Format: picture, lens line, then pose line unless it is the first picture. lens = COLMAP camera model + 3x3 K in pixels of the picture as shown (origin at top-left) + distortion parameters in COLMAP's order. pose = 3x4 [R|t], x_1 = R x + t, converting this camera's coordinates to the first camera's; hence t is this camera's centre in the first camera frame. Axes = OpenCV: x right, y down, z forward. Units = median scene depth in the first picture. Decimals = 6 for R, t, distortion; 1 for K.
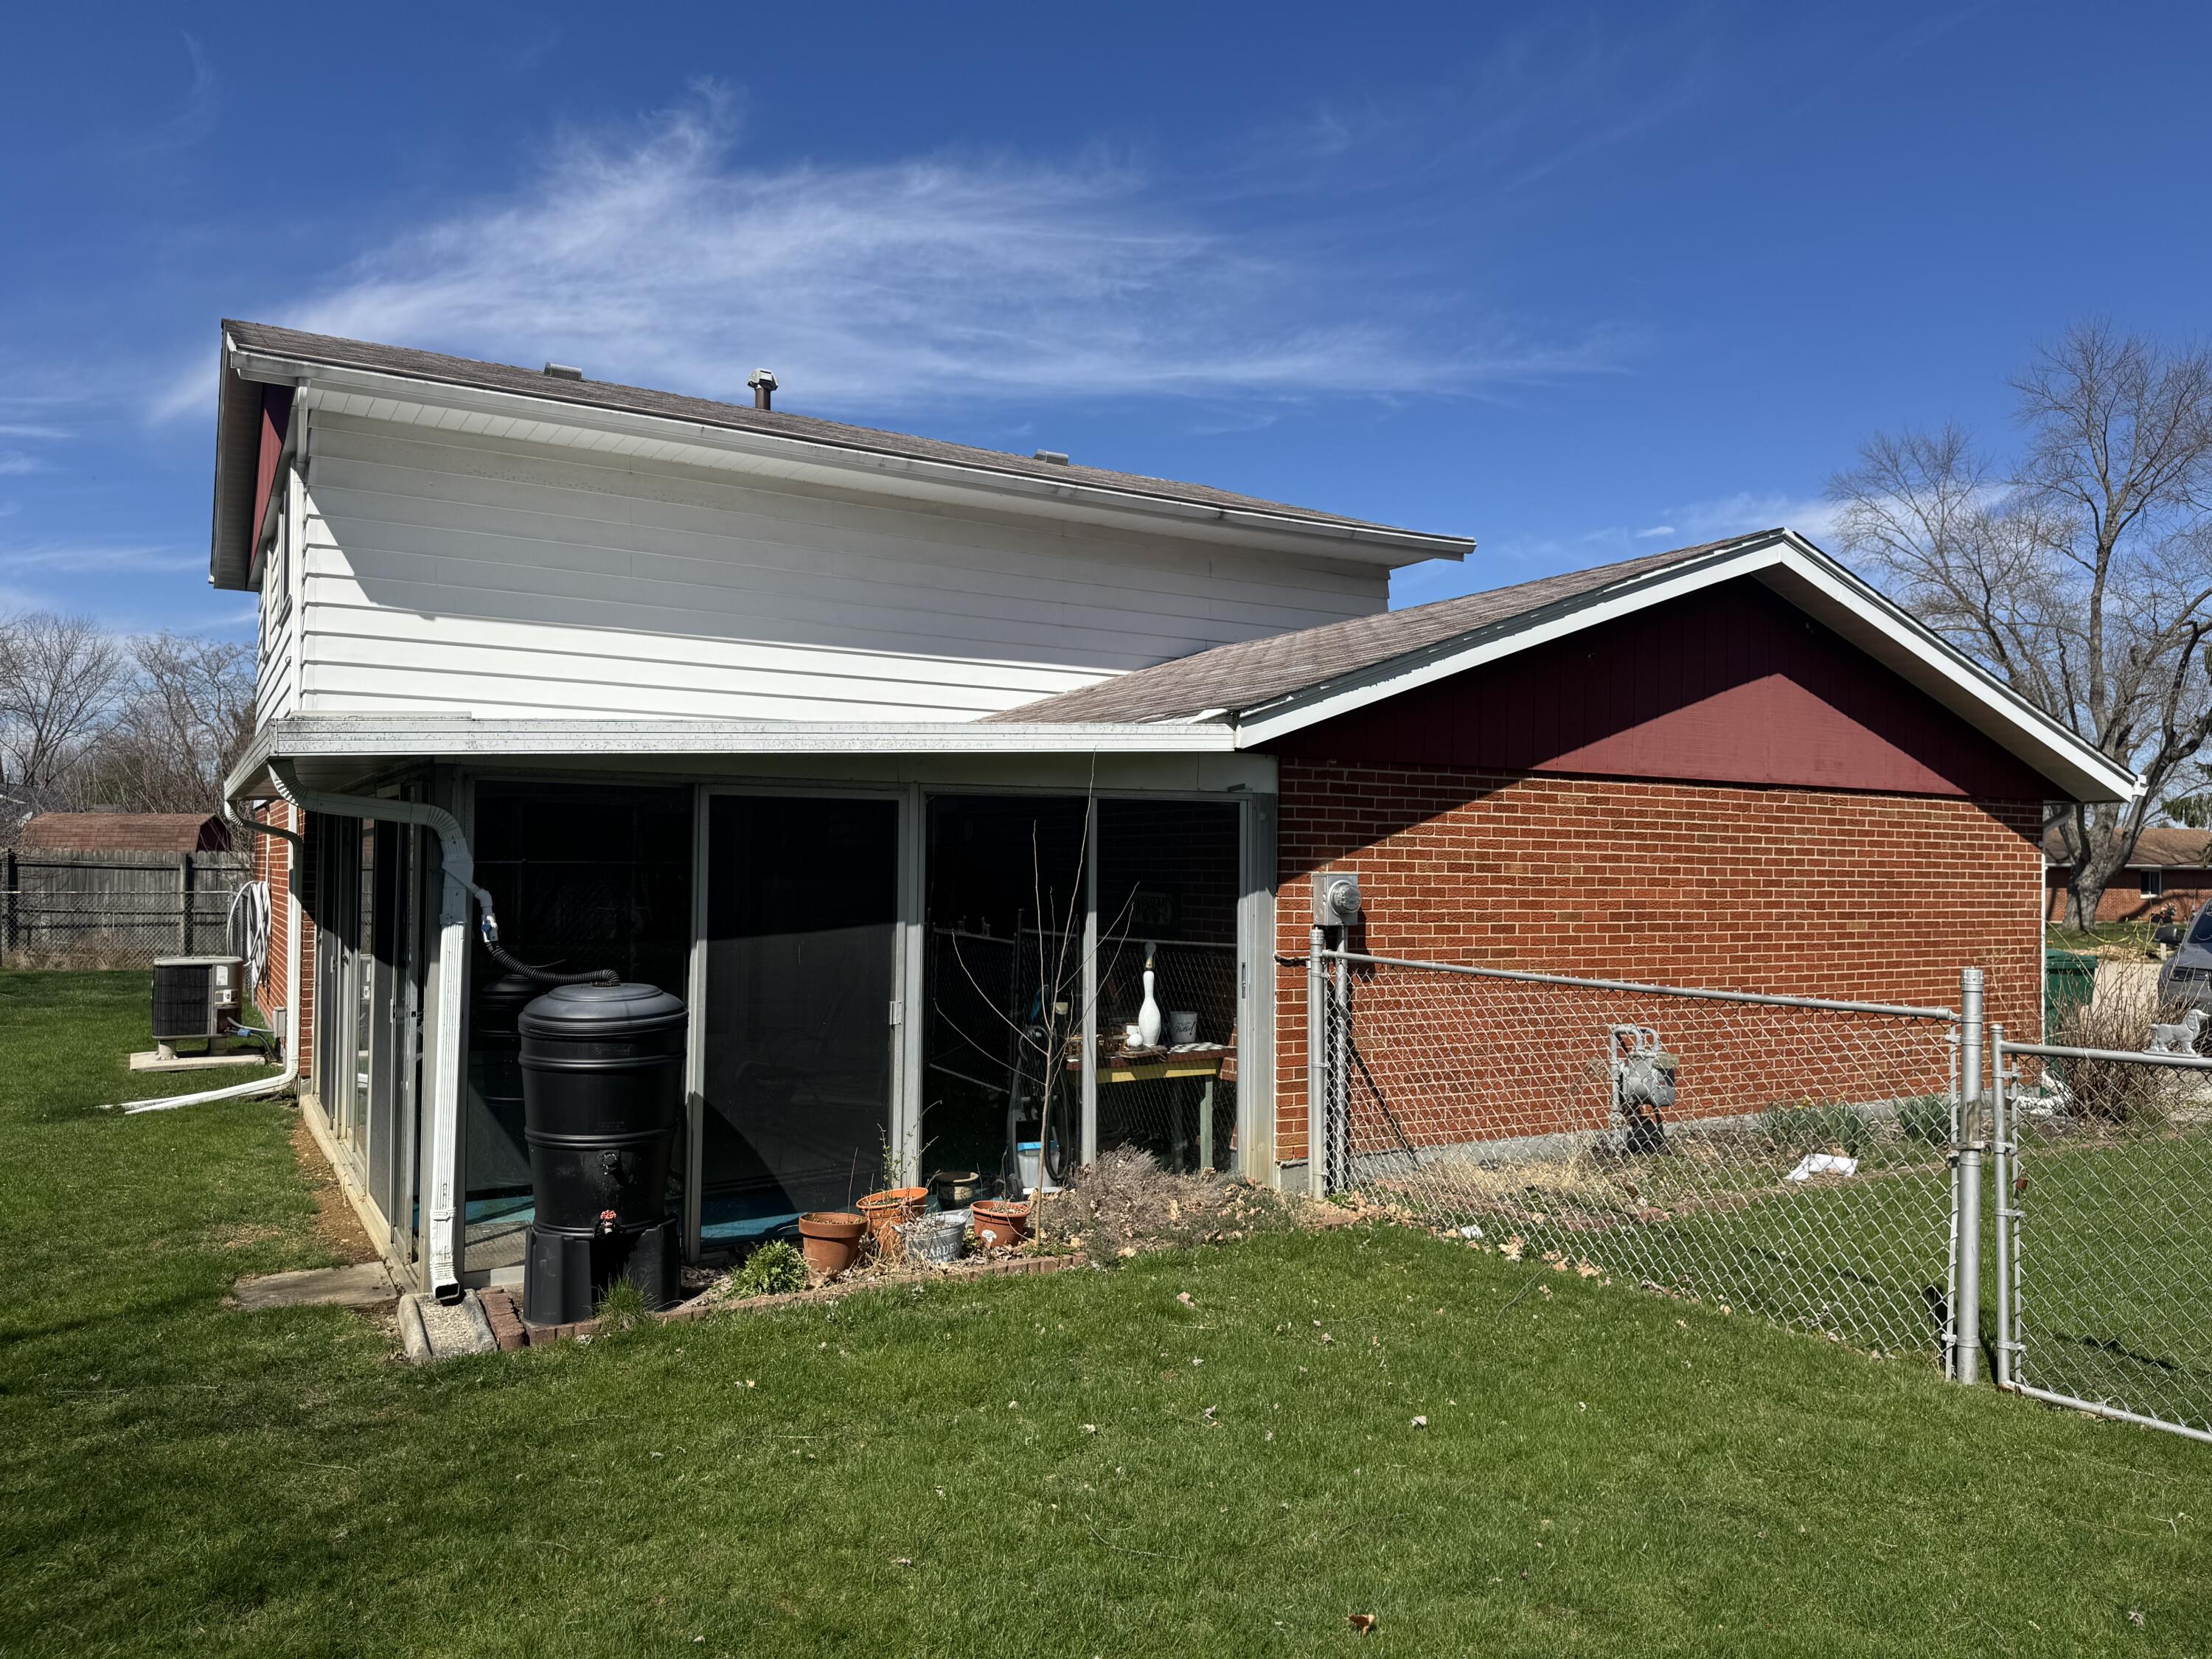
lens RADIAL K [[1485.0, 0, 1162.7], [0, 1485.0, 826.9], [0, 0, 1]] dist [0.074227, 0.000645]
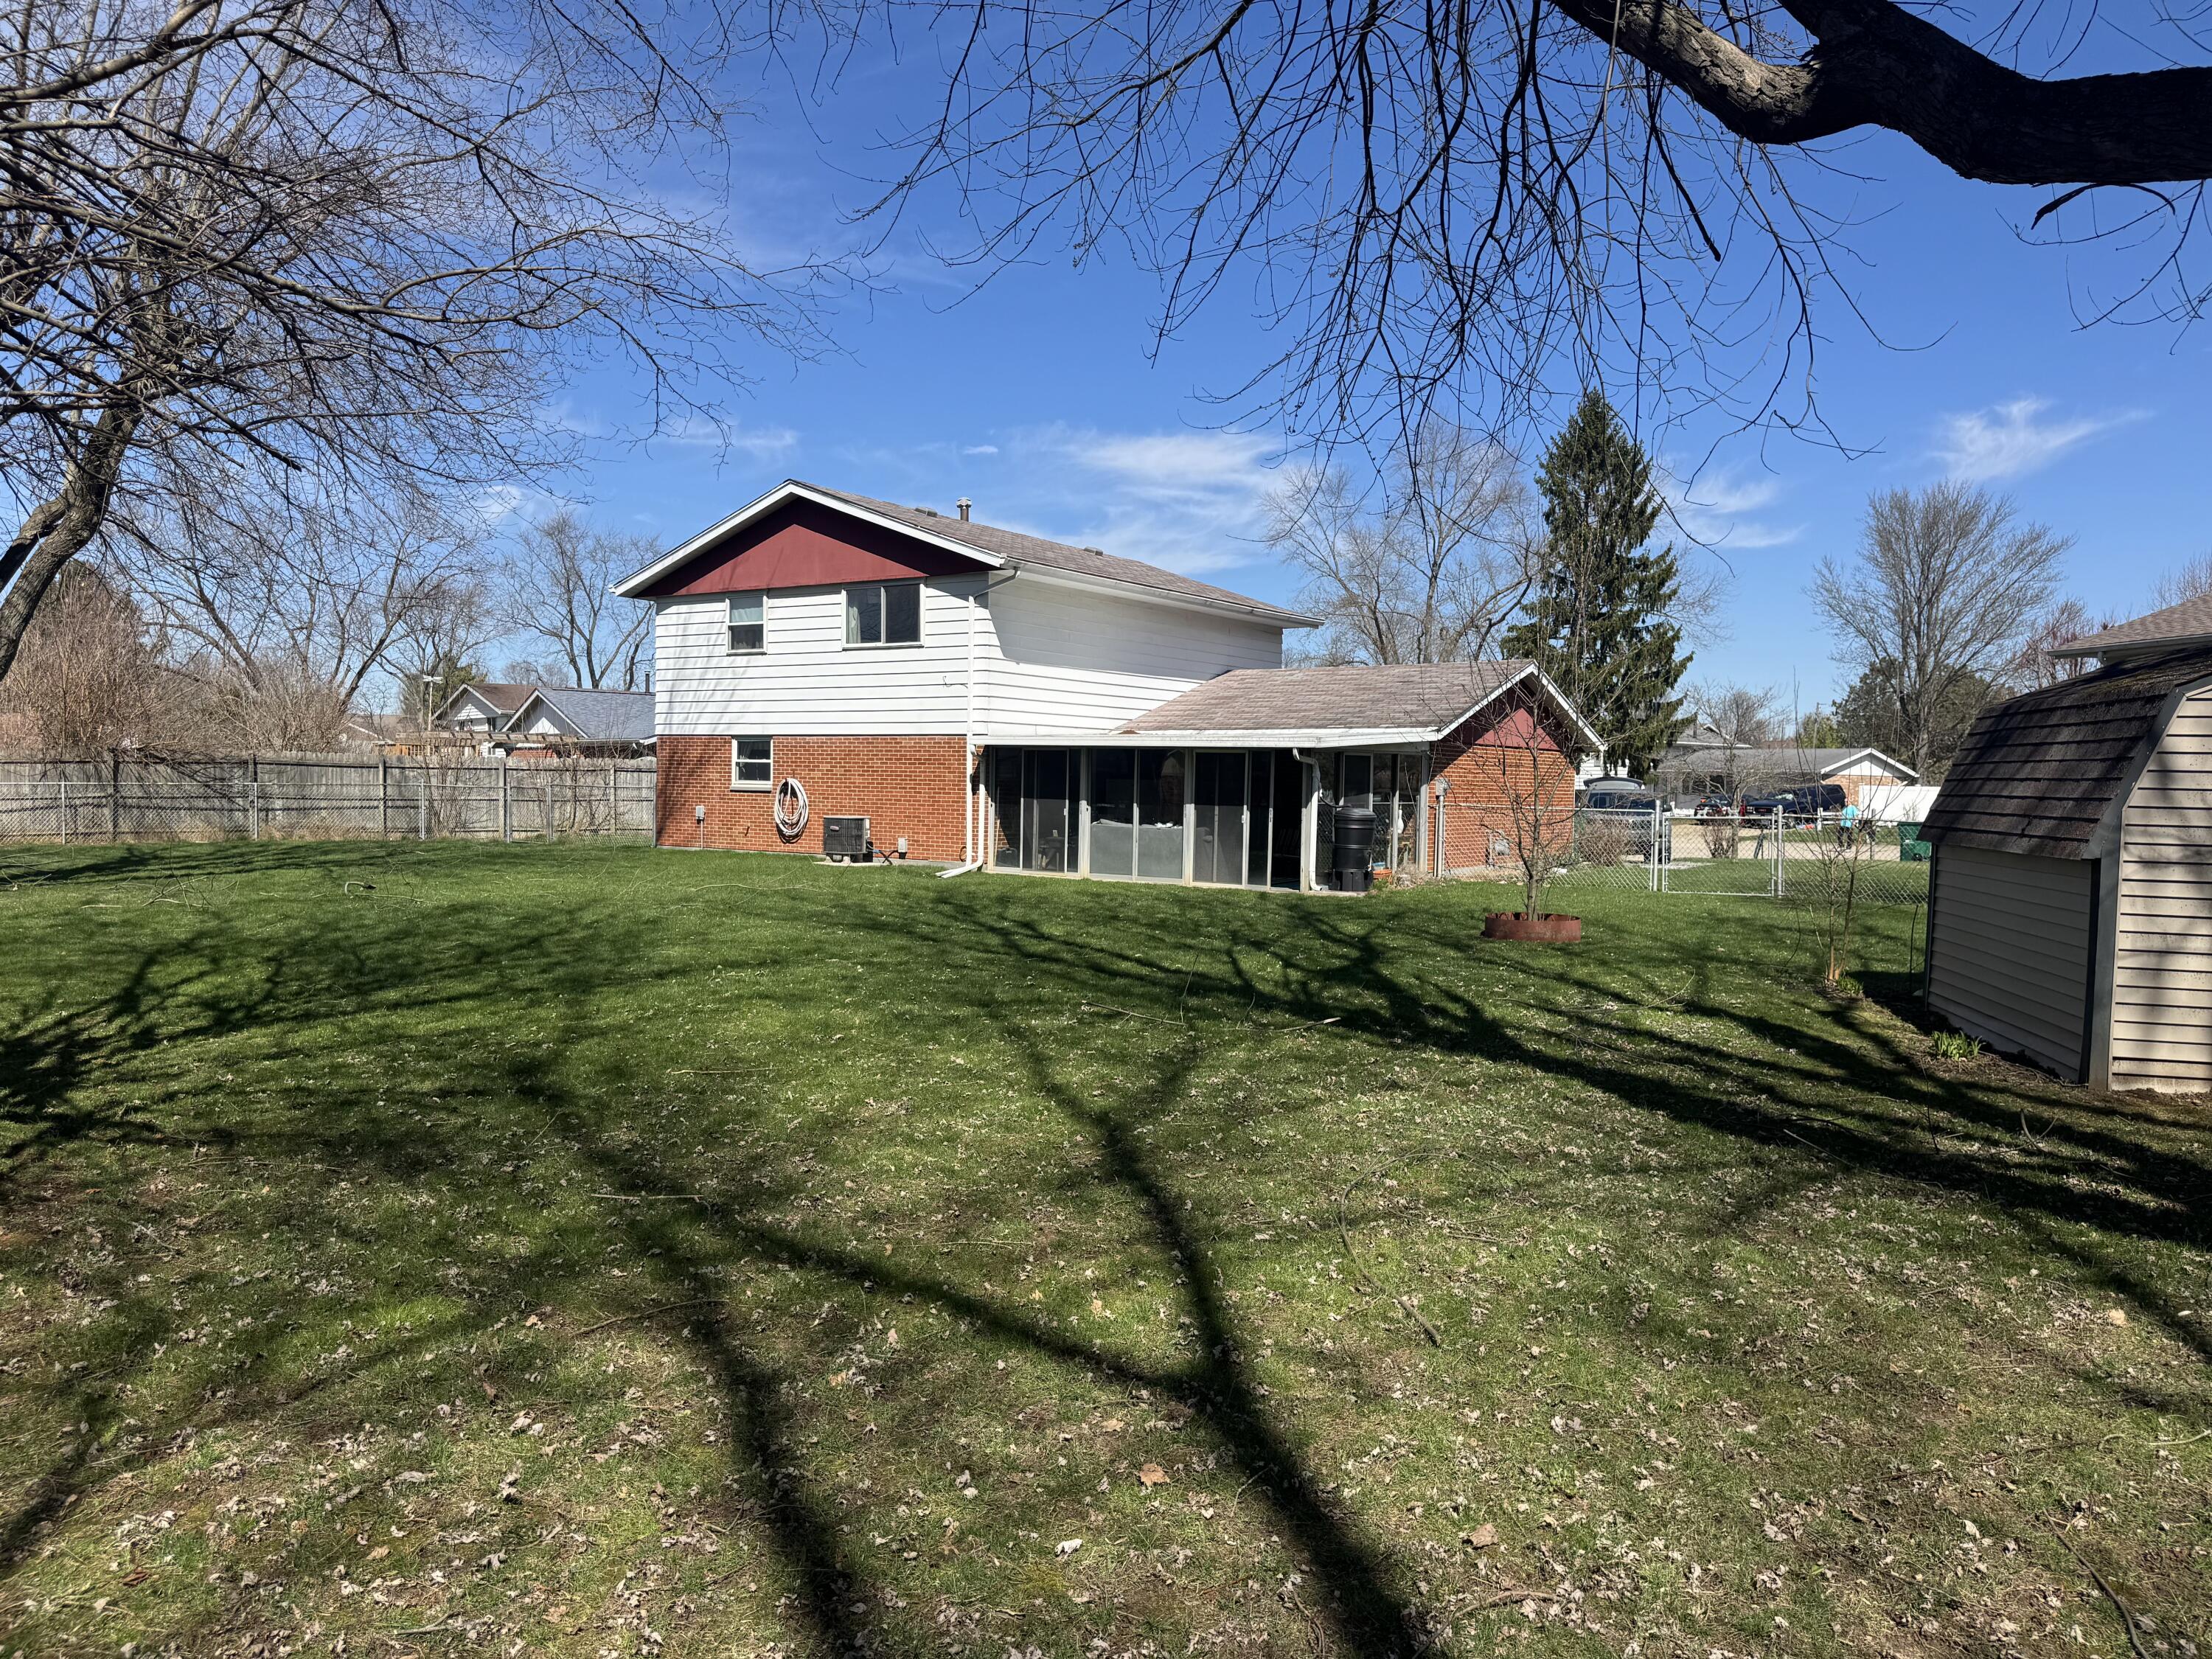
lens RADIAL K [[1539.5, 0, 1140.7], [0, 1539.5, 831.6], [0, 0, 1]] dist [0.085977, -0.118288]
pose [[0.908855, -0.002790, 0.417102, -0.931900], [-0.023068, 0.998111, 0.056940, -0.016553], [-0.416473, -0.061371, 0.907074, -0.863472]]
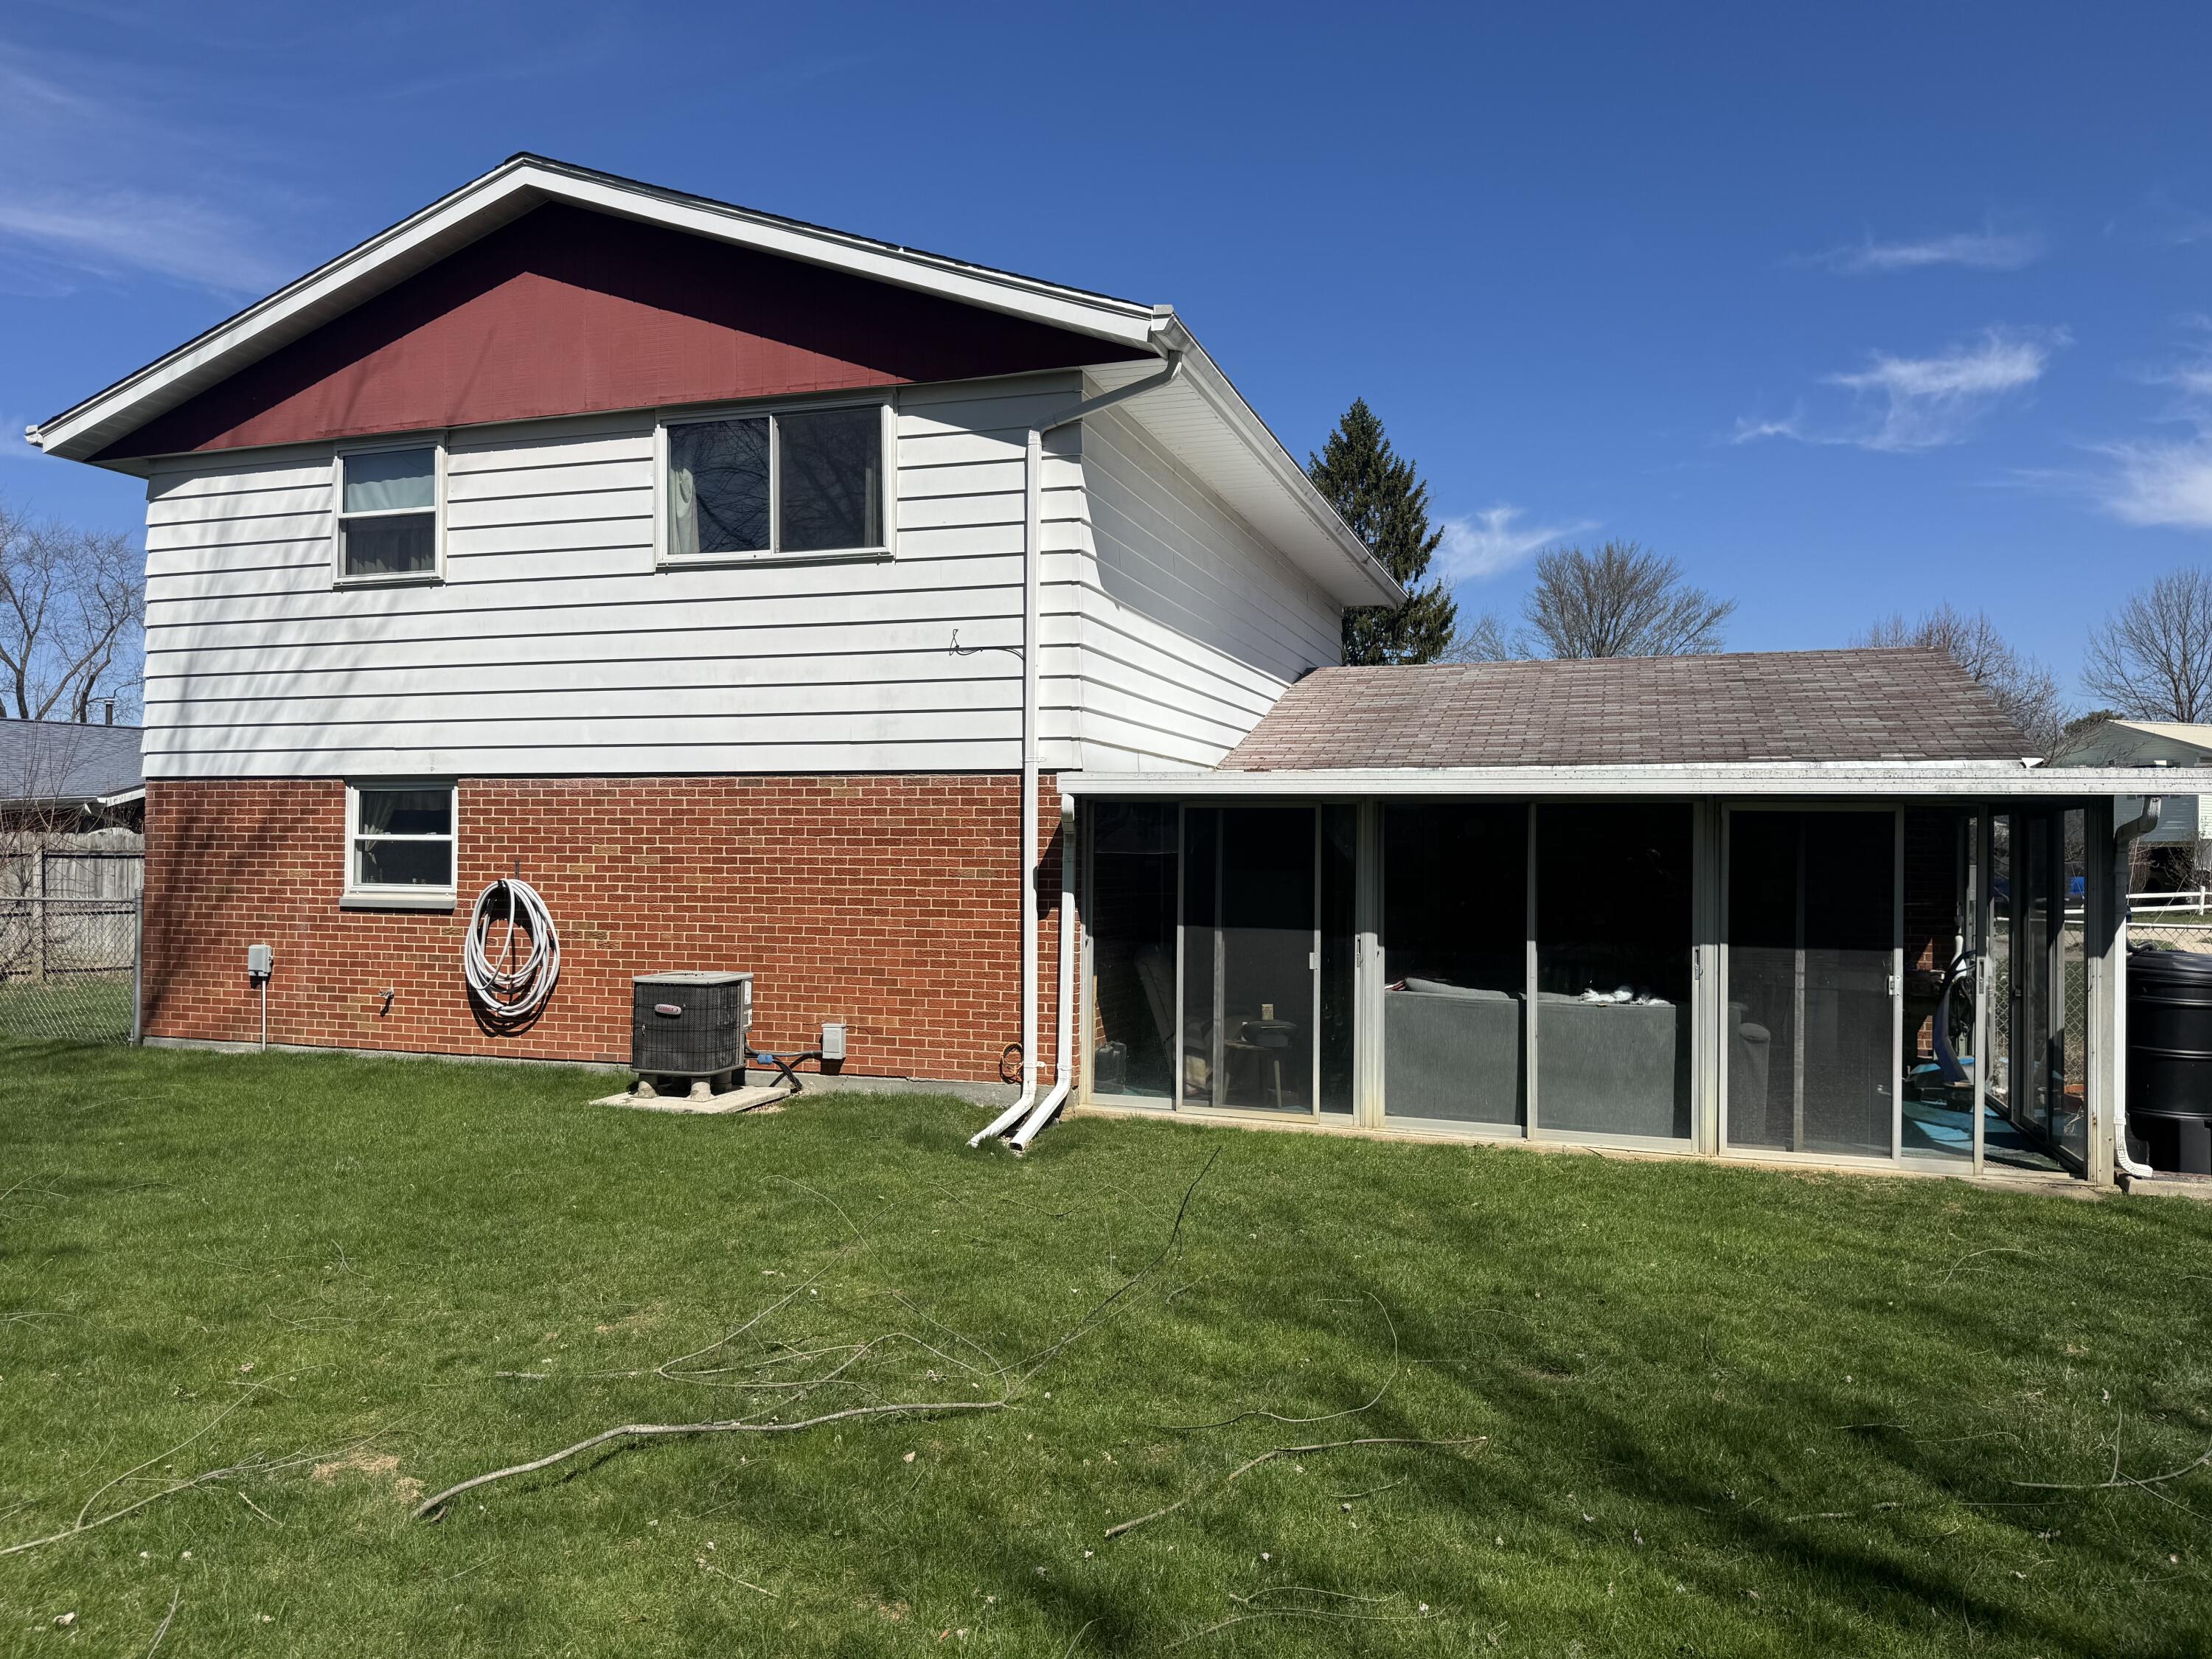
lens RADIAL K [[1534.8, 0, 1106.0], [0, 1534.8, 829.5], [0, 0, 1]] dist [0.074329, -0.110438]
pose [[0.766971, 0.012553, 0.641559, -0.811808], [-0.020574, 0.999776, 0.005033, -0.000080], [-0.641352, -0.017059, 0.767057, 0.184475]]
